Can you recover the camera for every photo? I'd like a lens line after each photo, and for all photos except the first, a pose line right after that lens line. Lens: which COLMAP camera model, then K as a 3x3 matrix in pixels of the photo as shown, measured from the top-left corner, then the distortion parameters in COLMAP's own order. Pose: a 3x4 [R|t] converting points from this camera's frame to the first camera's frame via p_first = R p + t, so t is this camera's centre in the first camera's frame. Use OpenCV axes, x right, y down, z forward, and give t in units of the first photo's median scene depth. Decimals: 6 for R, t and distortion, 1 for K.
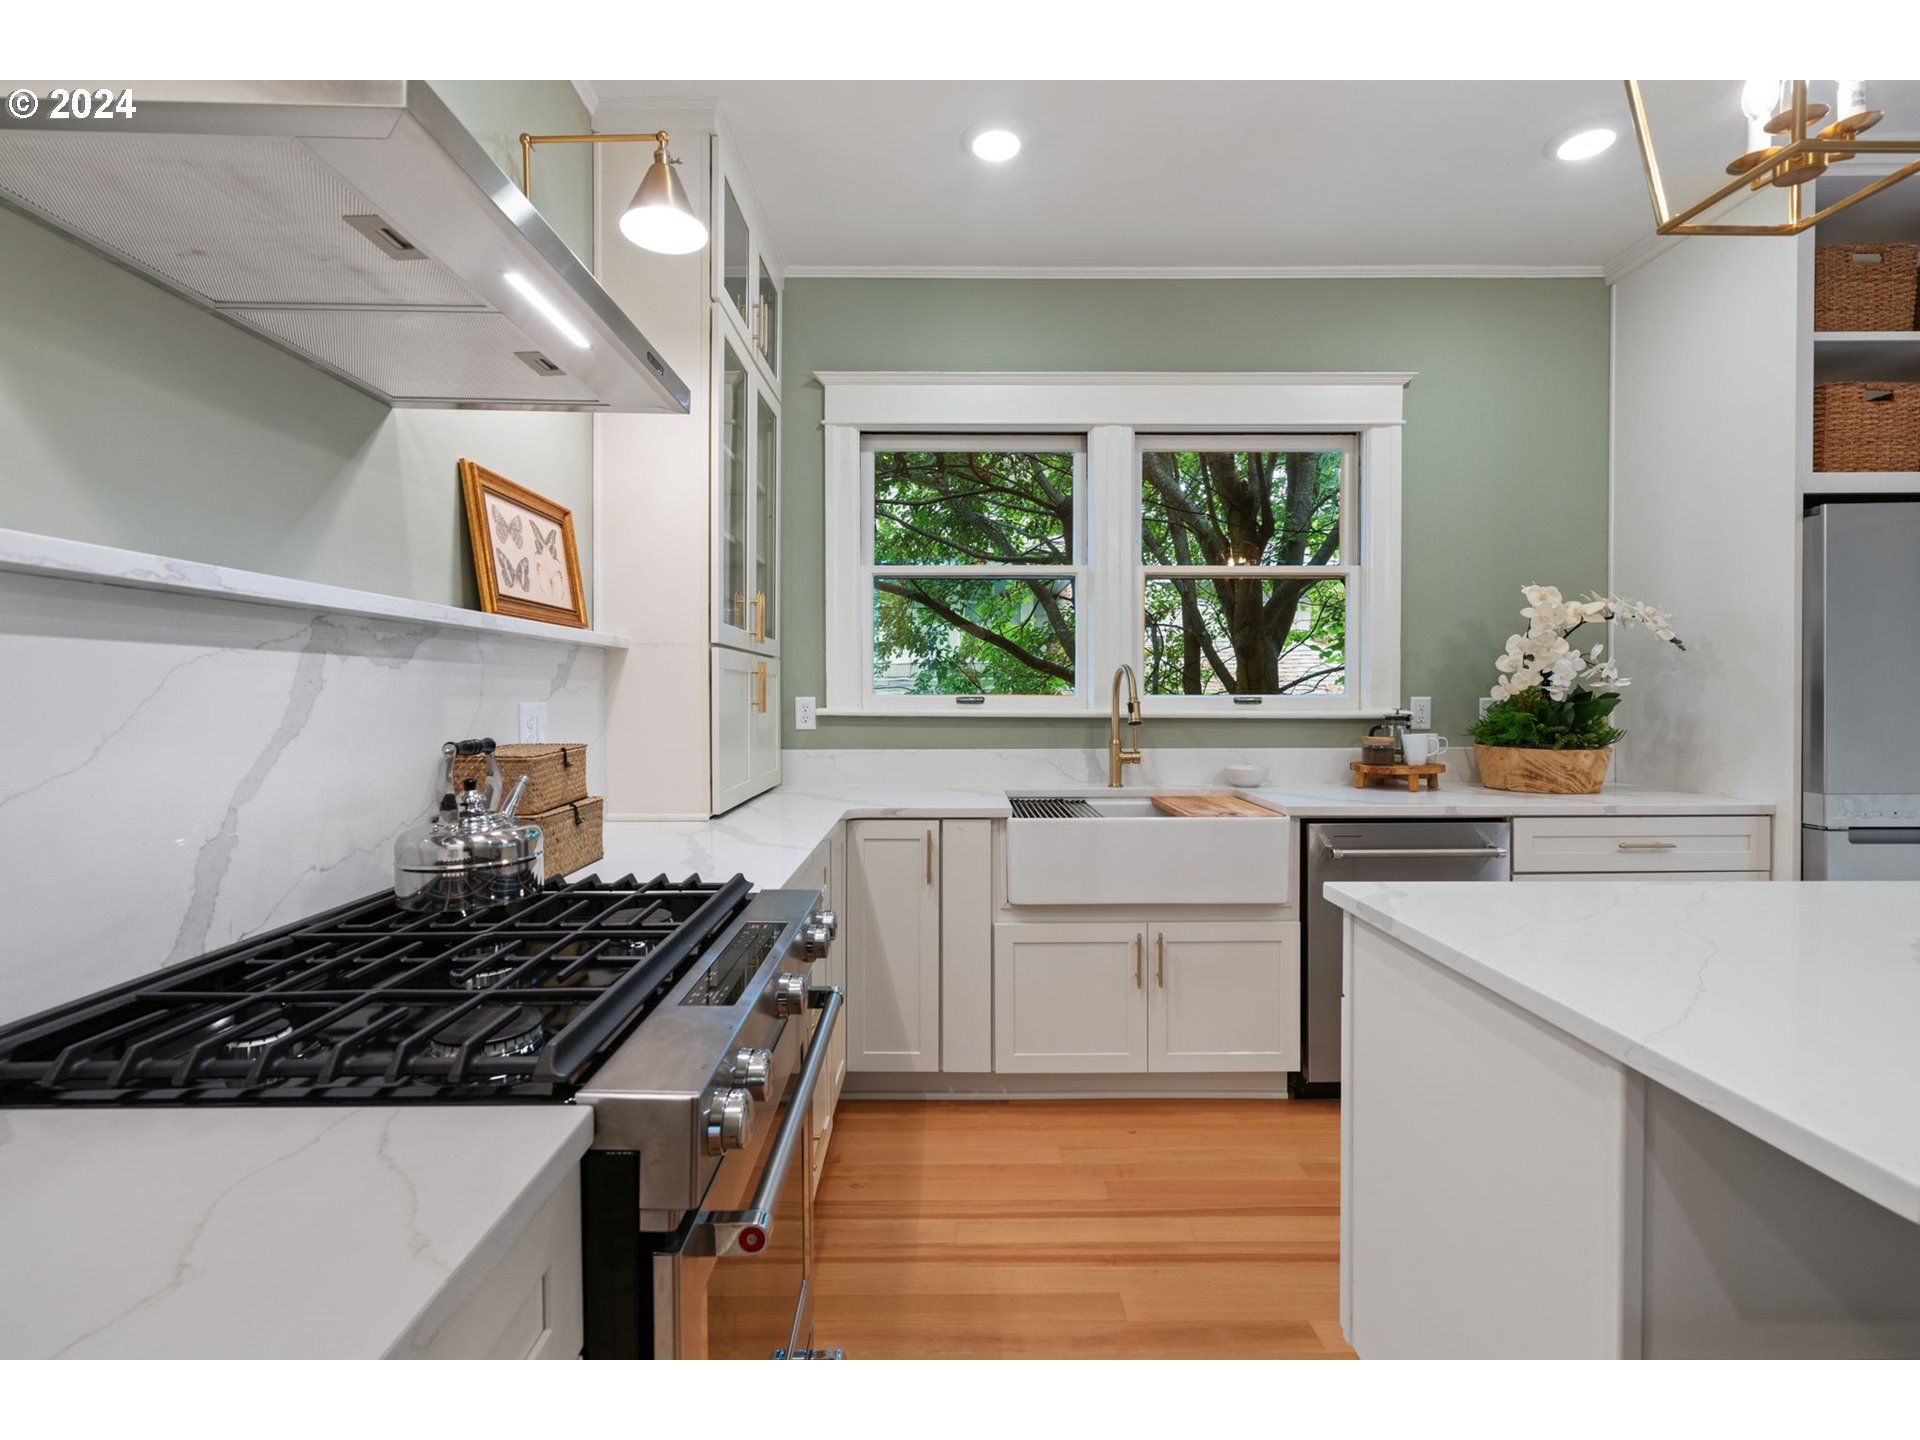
lens RADIAL K [[877.8, 0, 947.3], [0, 877.8, 715.2], [0, 0, 1]] dist [-0.007094, 0.003985]
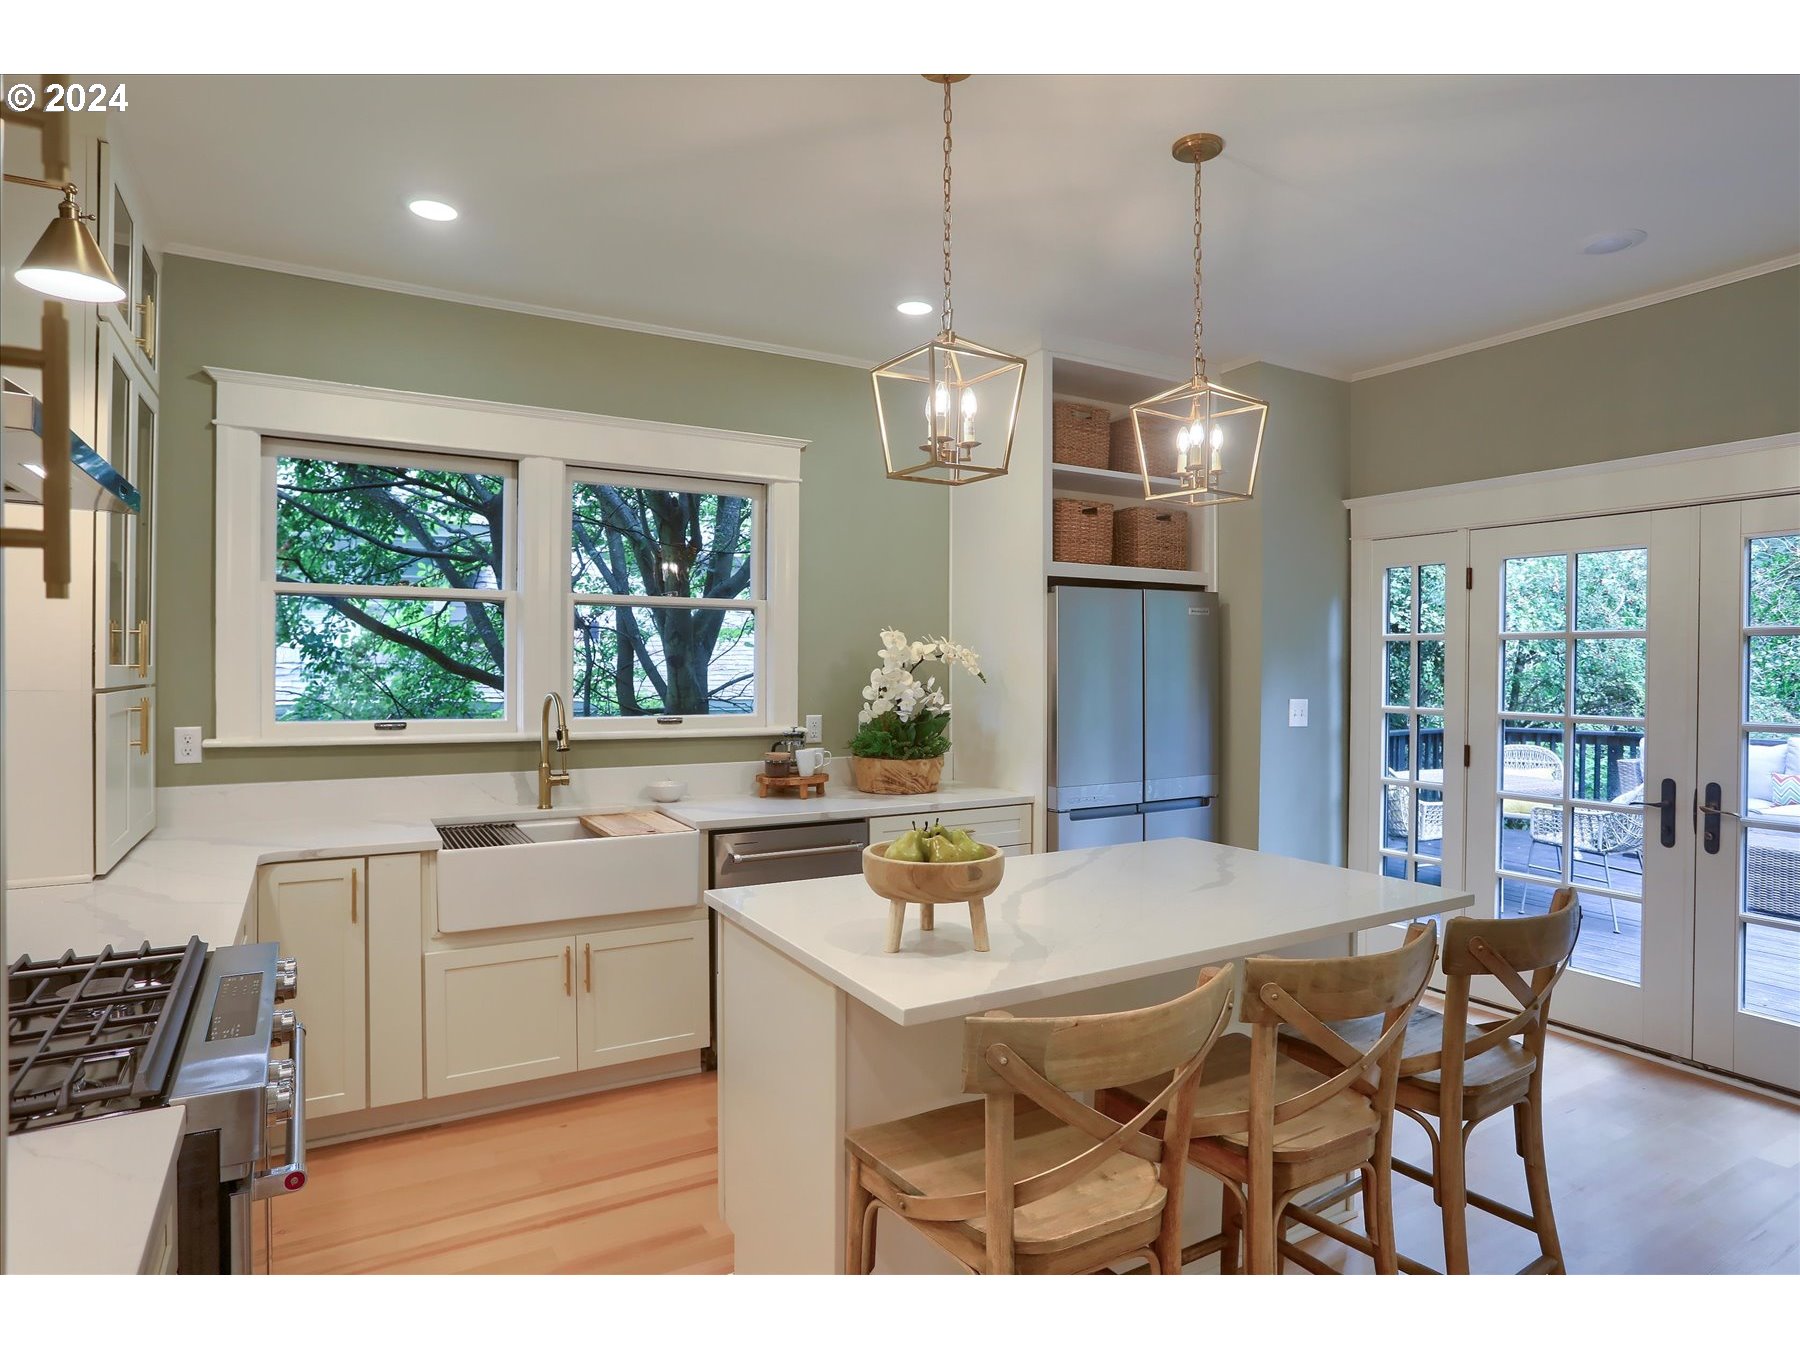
lens RADIAL K [[1031.5, 0, 905.9], [0, 1031.5, 667.2], [0, 0, 1]] dist [-0.044038, 0.019386]
pose [[0.864086, 0.004834, 0.503321, -0.056347], [0.003694, 0.999866, -0.015946, -0.070641], [-0.503331, 0.015638, 0.863952, -0.293127]]
